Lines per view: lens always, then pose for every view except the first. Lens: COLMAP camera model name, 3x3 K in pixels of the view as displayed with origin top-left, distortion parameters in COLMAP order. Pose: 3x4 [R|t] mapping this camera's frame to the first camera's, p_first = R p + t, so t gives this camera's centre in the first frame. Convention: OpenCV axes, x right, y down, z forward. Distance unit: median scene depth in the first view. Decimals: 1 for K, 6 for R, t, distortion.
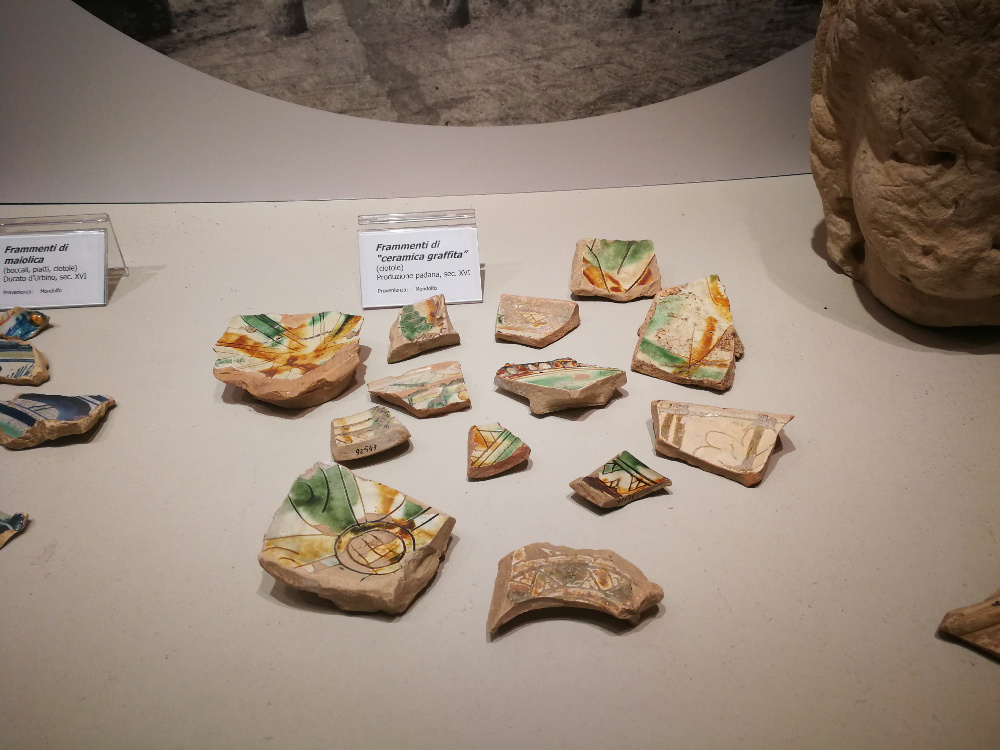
lens RADIAL K [[793.2, 0, 501.1], [0, 793.2, 378.5], [0, 0, 1]] dist [0.023126, -0.032701]
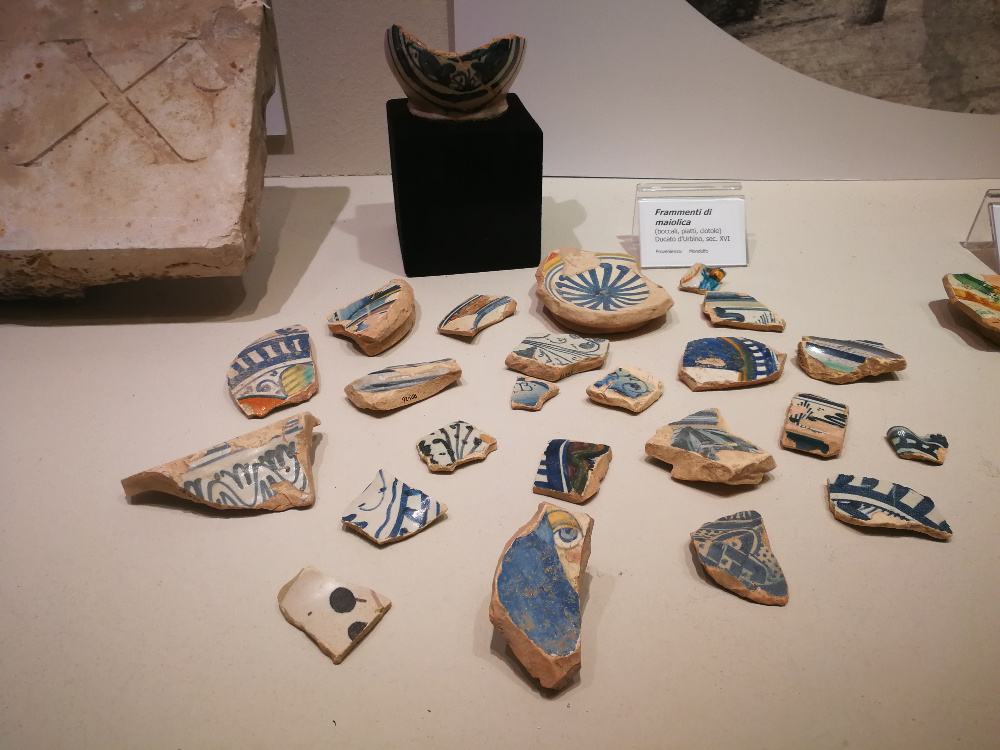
lens RADIAL K [[793.2, 0, 500.4], [0, 793.2, 371.1], [0, 0, 1]] dist [0.023126, -0.032701]
pose [[0.999400, 0.032609, -0.011671, -0.719208], [-0.032783, 0.999349, -0.015075, 0.069411], [0.011172, 0.015449, 0.999818, -0.074958]]
